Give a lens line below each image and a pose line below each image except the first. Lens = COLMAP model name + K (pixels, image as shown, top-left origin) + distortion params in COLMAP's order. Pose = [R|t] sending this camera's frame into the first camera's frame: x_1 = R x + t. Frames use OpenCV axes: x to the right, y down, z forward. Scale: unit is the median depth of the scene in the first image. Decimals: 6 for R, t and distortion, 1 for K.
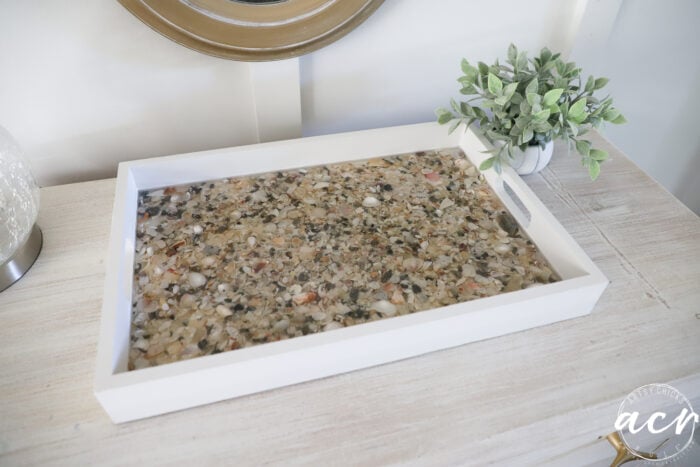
lens RADIAL K [[487.5, 0, 349.3], [0, 487.5, 226.6], [0, 0, 1]] dist [-0.065471, 0.007760]
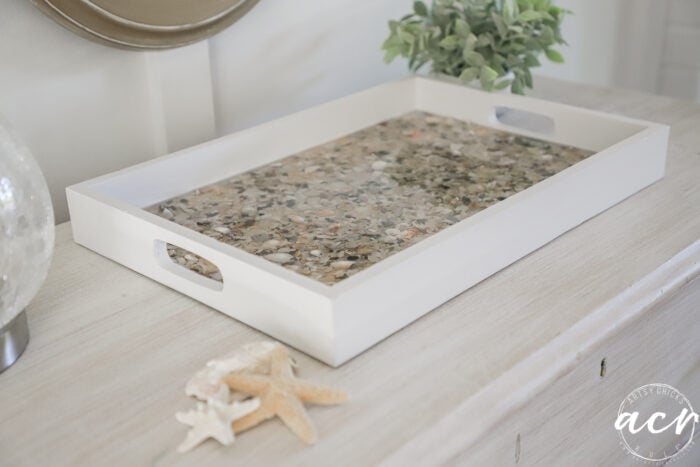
lens RADIAL K [[987.6, 0, 342.8], [0, 987.6, 232.6], [0, 0, 1]] dist [0.169222, 0.000000]
pose [[0.852597, -0.256823, 0.455104, -0.822425], [0.388819, 0.893638, -0.224123, 0.411357], [-0.349138, 0.368040, 0.861771, -0.372090]]
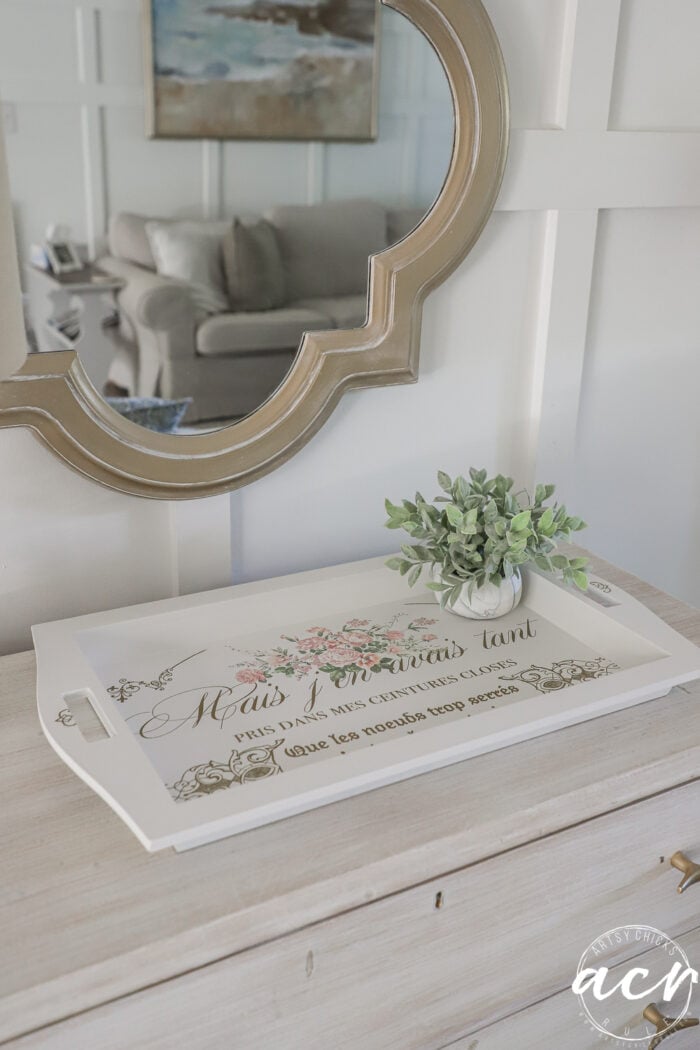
lens RADIAL K [[1034.5, 0, 360.4], [0, 1034.5, 513.8], [0, 0, 1]] dist [0.026928, 0.000000]
pose [[0.971415, -0.084343, 0.221899, -0.327567], [0.159501, 0.924217, -0.346961, 0.395129], [-0.175820, 0.372437, 0.911251, -0.766664]]
